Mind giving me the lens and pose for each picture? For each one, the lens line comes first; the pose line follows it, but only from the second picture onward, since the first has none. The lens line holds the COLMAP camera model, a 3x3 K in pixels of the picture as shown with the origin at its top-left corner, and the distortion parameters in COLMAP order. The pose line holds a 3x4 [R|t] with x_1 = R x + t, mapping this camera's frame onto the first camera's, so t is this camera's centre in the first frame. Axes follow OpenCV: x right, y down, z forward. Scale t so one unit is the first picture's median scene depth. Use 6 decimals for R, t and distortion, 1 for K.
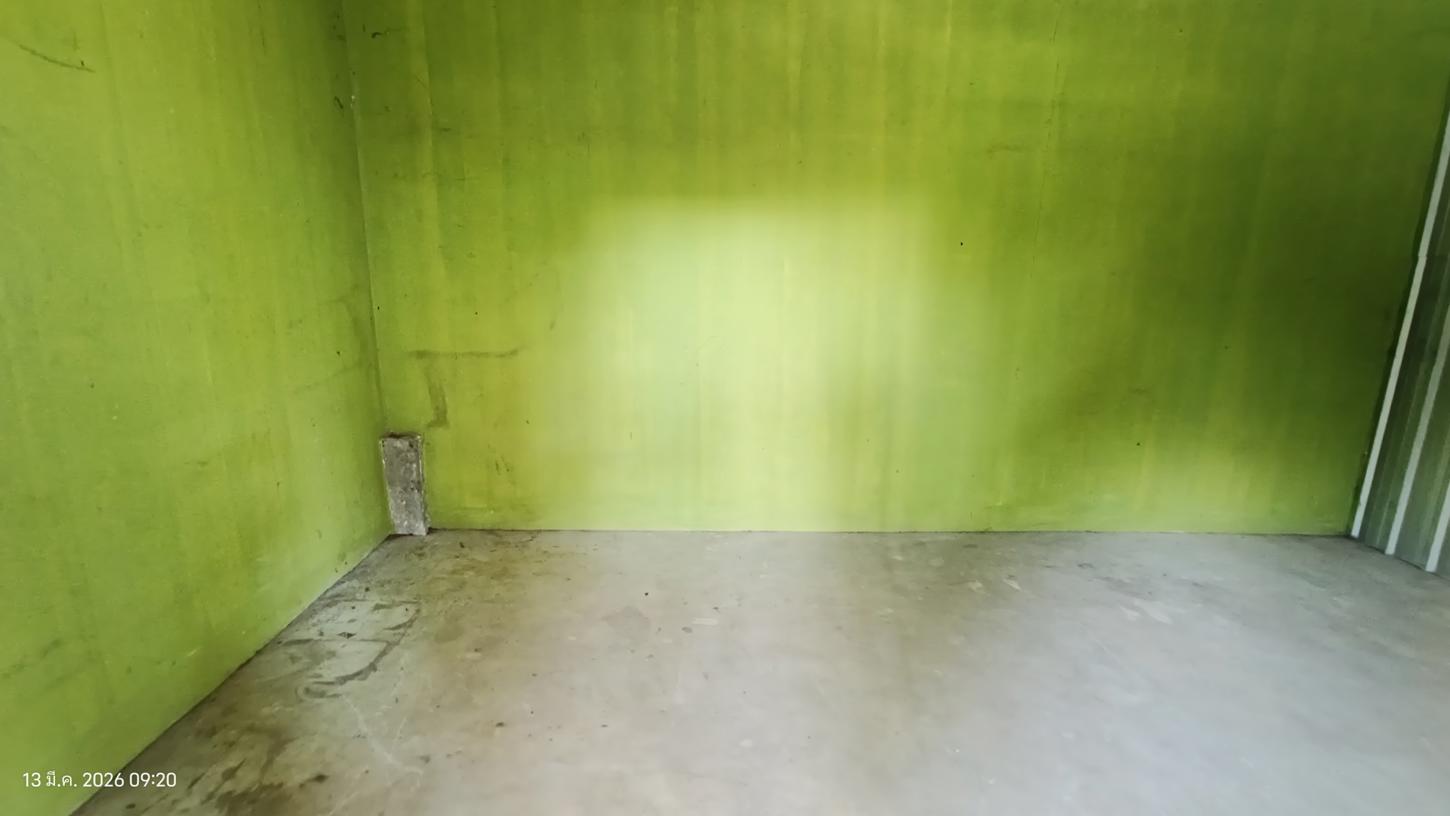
lens RADIAL K [[663.2, 0, 719.0], [0, 663.2, 410.5], [0, 0, 1]] dist [-0.025480, 0.012192]
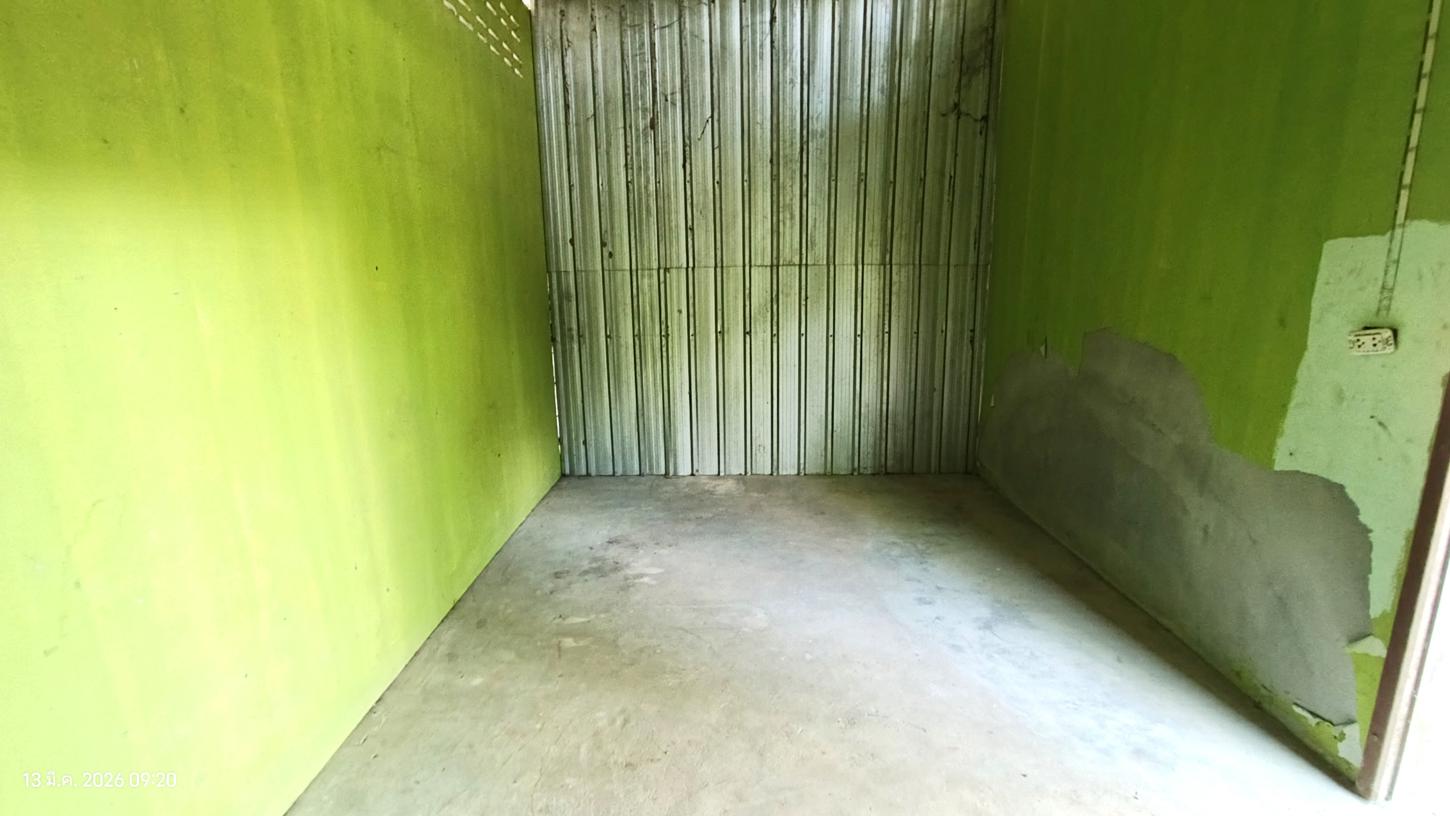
lens RADIAL K [[663.2, 0, 720.9], [0, 663.2, 406.2], [0, 0, 1]] dist [-0.025480, 0.012192]
pose [[0.053899, -0.215851, 0.974938, -0.395197], [0.244936, 0.949386, 0.196653, -0.161776], [-0.968040, 0.228198, 0.104040, 0.608147]]
